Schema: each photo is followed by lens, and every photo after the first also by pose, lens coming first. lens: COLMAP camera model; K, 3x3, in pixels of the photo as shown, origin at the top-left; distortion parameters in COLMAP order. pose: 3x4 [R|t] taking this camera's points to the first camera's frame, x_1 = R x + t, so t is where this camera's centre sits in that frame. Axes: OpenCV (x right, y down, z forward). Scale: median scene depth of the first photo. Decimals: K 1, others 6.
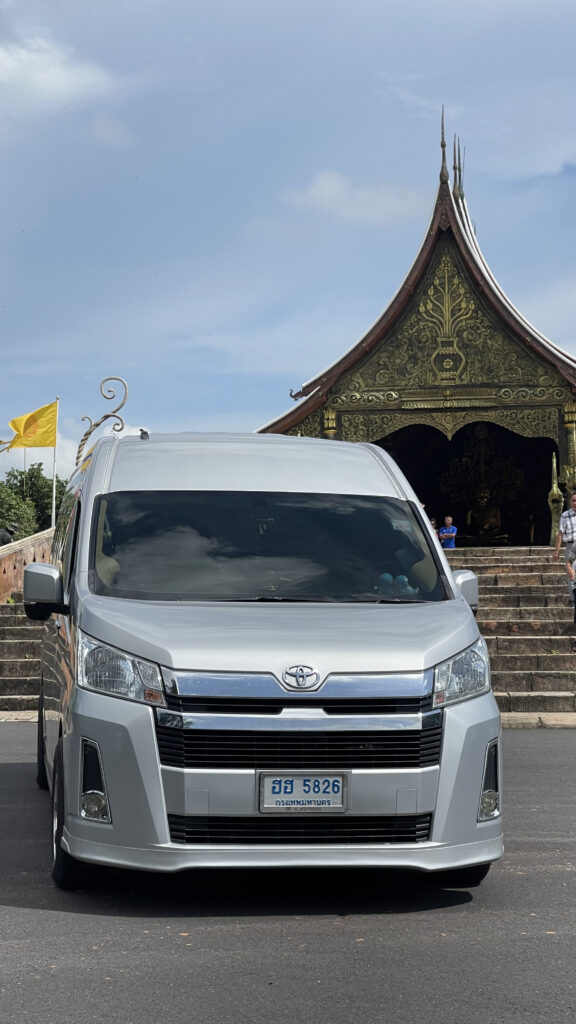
lens RADIAL K [[1953.4, 0, 288.0], [0, 1953.4, 512.0], [0, 0, 1]] dist [0.022778, 0.040726]
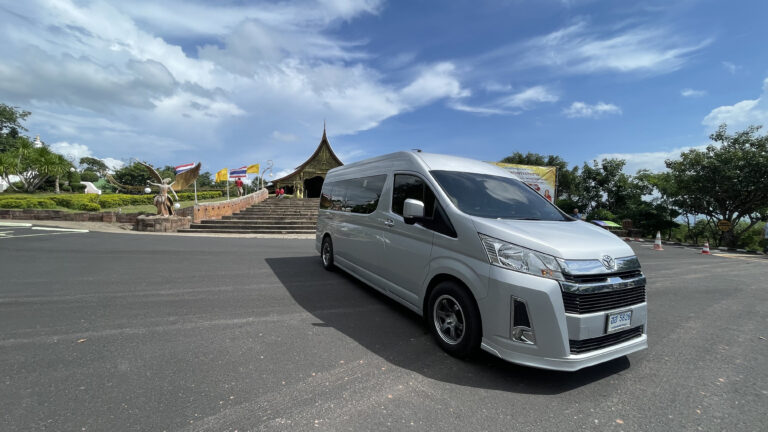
lens RADIAL K [[316.7, 0, 384.0], [0, 316.7, 216.0], [0, 0, 1]] dist [-0.000296, -0.000018]
pose [[0.947693, 0.019958, 0.318558, -0.321414], [-0.042273, 0.997099, 0.063290, 0.027416], [-0.316371, -0.073446, 0.945788, 0.779215]]
